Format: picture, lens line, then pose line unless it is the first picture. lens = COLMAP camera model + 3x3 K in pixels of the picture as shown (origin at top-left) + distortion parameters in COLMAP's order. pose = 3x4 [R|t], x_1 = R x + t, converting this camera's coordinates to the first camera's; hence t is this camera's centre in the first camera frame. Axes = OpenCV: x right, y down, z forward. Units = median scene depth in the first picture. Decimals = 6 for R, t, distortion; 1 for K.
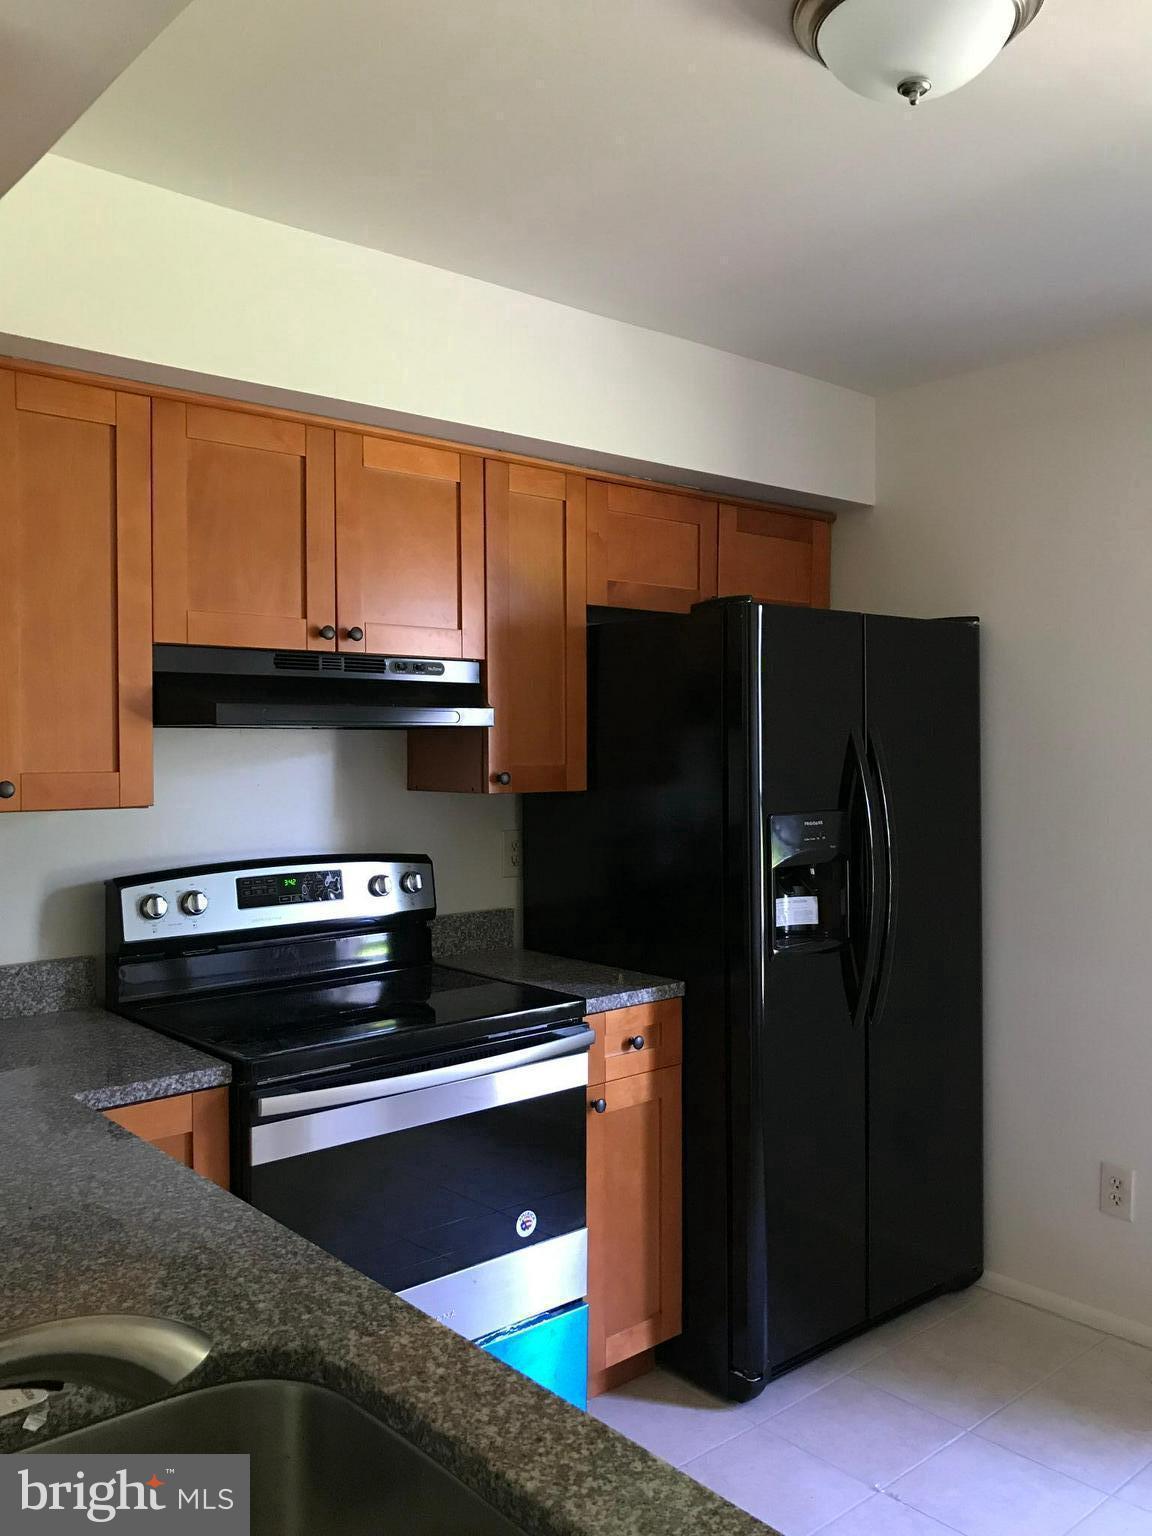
lens RADIAL K [[1257.1, 0, 576.0], [0, 1257.1, 768.0], [0, 0, 1]] dist [-0.006087, -0.008860]
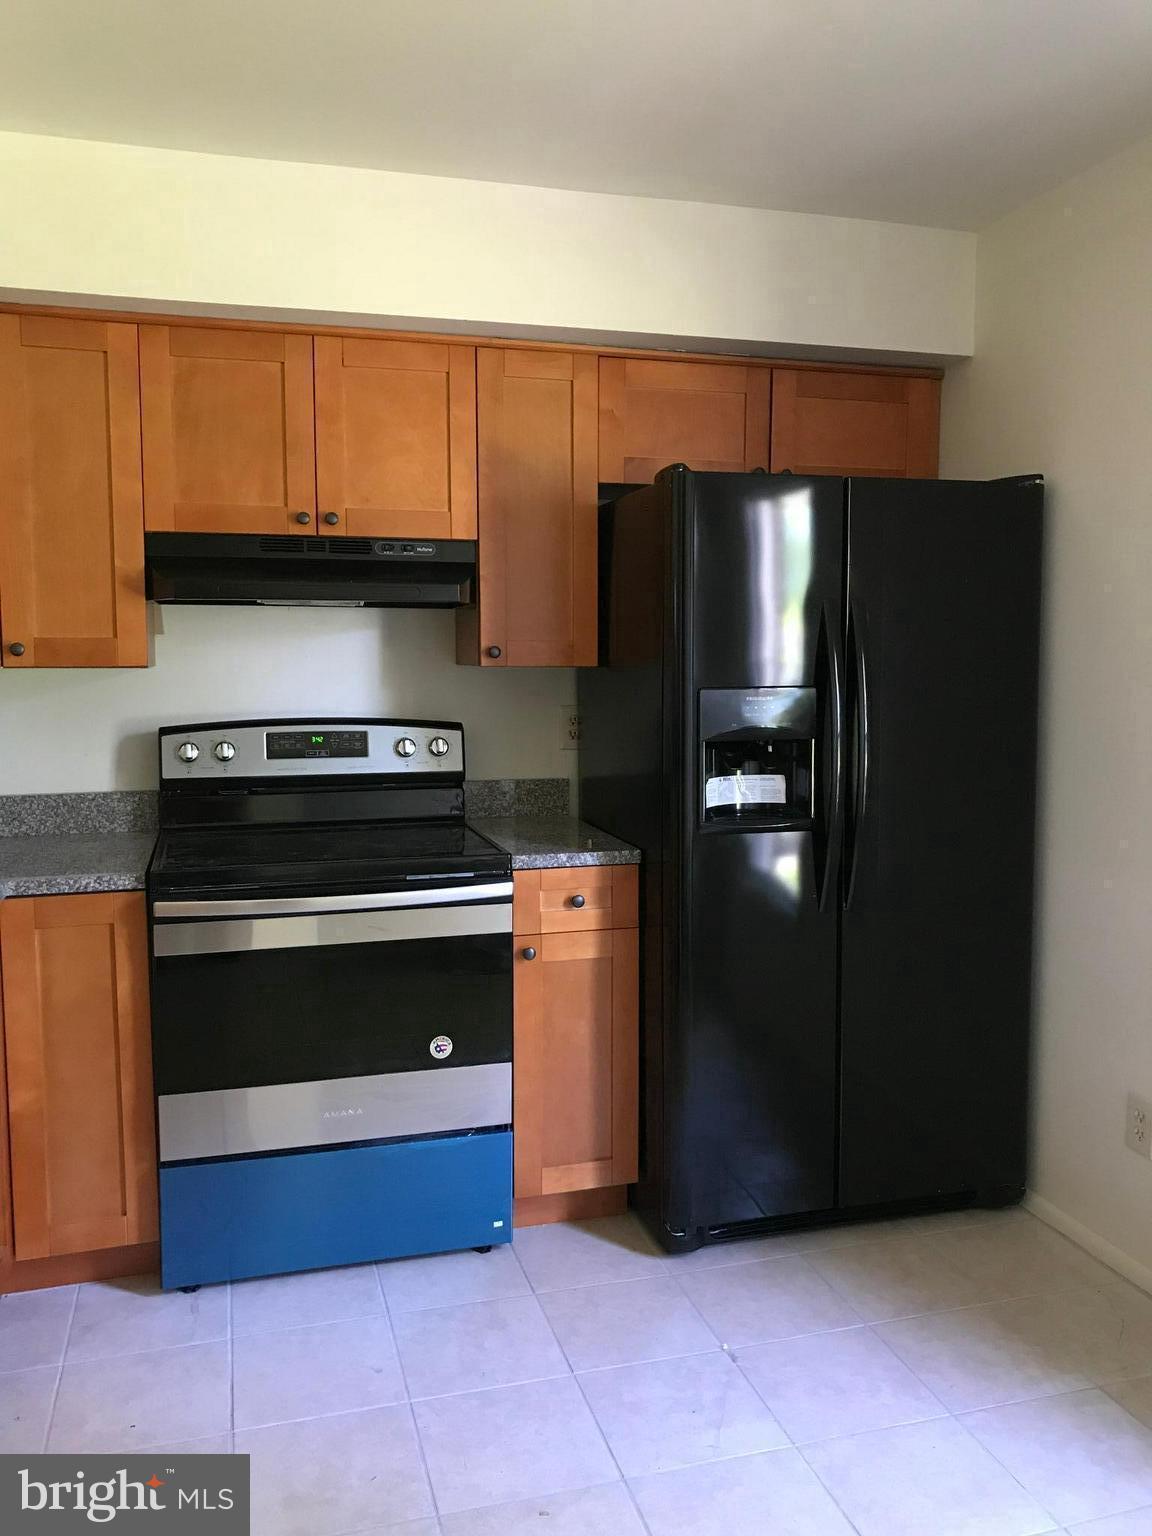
lens RADIAL K [[1220.0, 0, 577.2], [0, 1220.0, 785.4], [0, 0, 1]] dist [0.079403, -0.230569]
pose [[0.903829, 0.050641, -0.424888, 0.476787], [-0.012336, 0.995643, 0.092425, 0.025656], [0.427717, -0.078295, 0.900515, 0.079893]]
